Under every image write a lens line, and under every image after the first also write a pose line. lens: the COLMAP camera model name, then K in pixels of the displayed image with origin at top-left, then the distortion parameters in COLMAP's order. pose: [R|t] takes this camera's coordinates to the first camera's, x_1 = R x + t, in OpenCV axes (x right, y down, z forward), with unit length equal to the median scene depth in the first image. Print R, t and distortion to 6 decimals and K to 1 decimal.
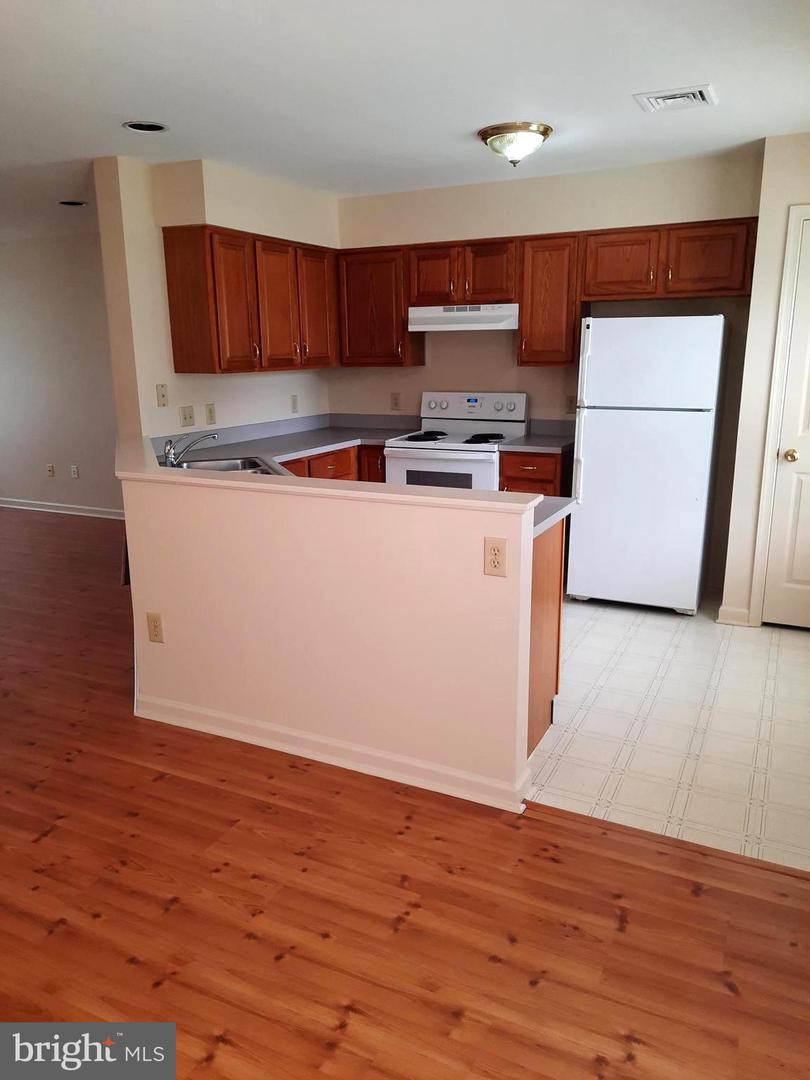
lens RADIAL K [[794.3, 0, 414.5], [0, 794.3, 539.3], [0, 0, 1]] dist [0.049234, -0.049327]
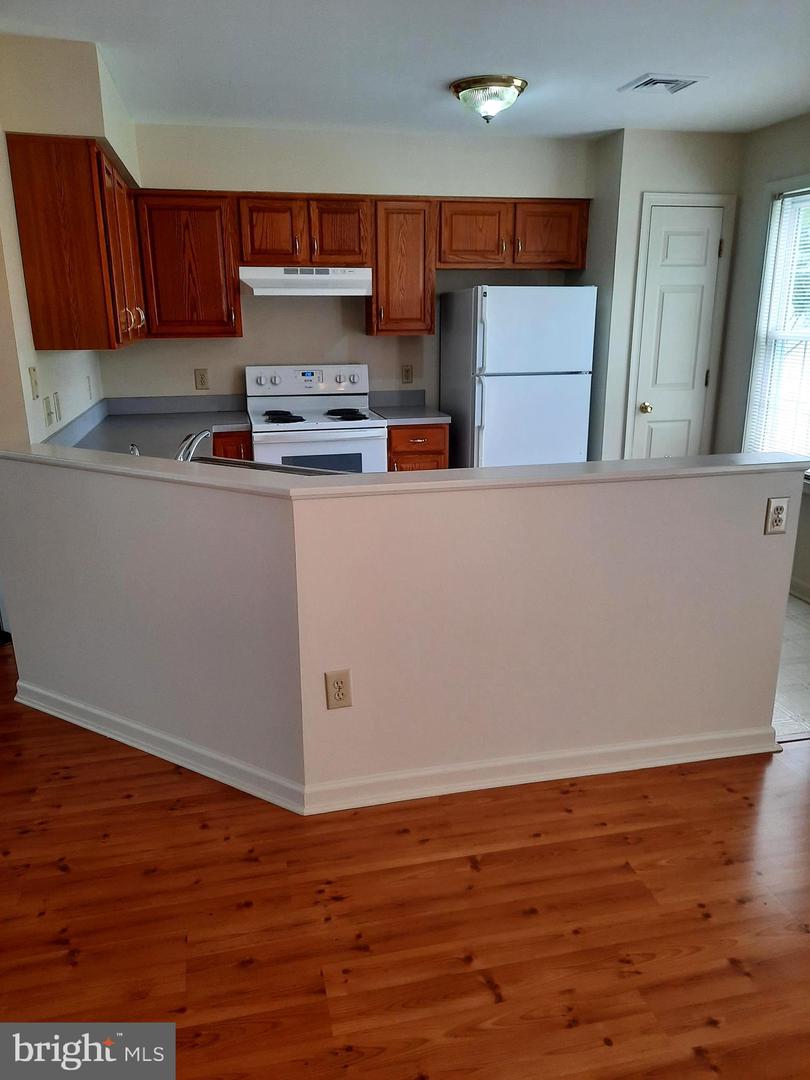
lens RADIAL K [[794.3, 0, 407.8], [0, 794.3, 536.9], [0, 0, 1]] dist [0.049234, -0.049327]
pose [[0.777169, -0.165875, 0.607037, -0.491037], [0.146264, 0.985831, 0.082125, -0.057483], [-0.612058, 0.024963, 0.790419, 0.253609]]
